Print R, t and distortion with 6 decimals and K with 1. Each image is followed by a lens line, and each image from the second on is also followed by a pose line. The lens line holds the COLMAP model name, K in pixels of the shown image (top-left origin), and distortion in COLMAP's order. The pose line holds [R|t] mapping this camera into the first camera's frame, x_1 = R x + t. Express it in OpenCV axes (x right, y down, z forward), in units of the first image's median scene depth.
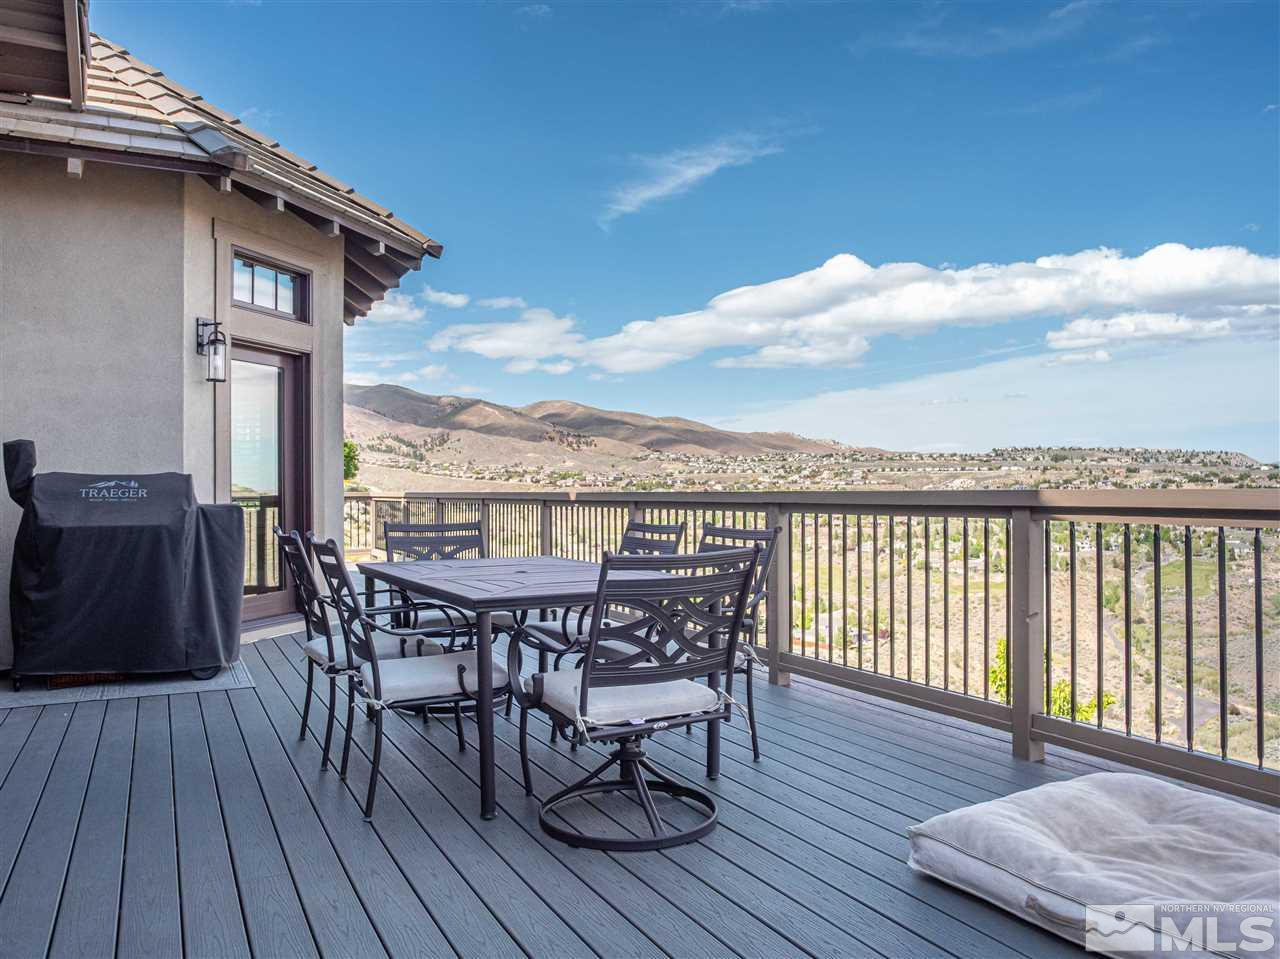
lens RADIAL K [[942.4, 0, 640.0], [0, 942.4, 479.5], [0, 0, 1]] dist [-0.076584, 0.054691]
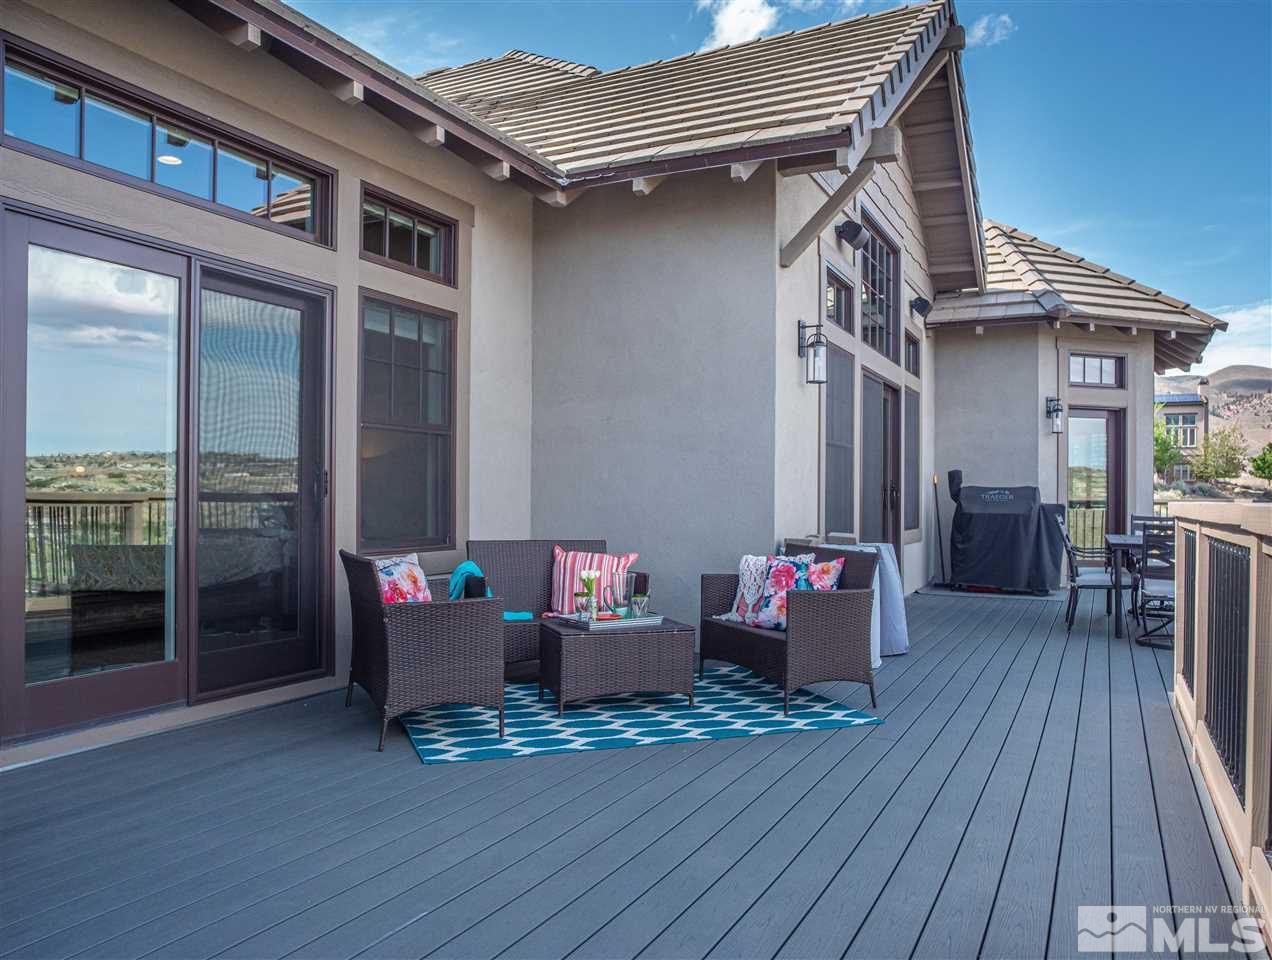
lens RADIAL K [[936.5, 0, 636.0], [0, 936.5, 480.0], [0, 0, 1]] dist [-0.076584, 0.054691]
pose [[0.587316, 0.001311, -0.809357, 0.480507], [-0.007679, 0.999963, -0.003952, -0.005987], [0.809321, 0.008536, 0.587304, -0.650795]]
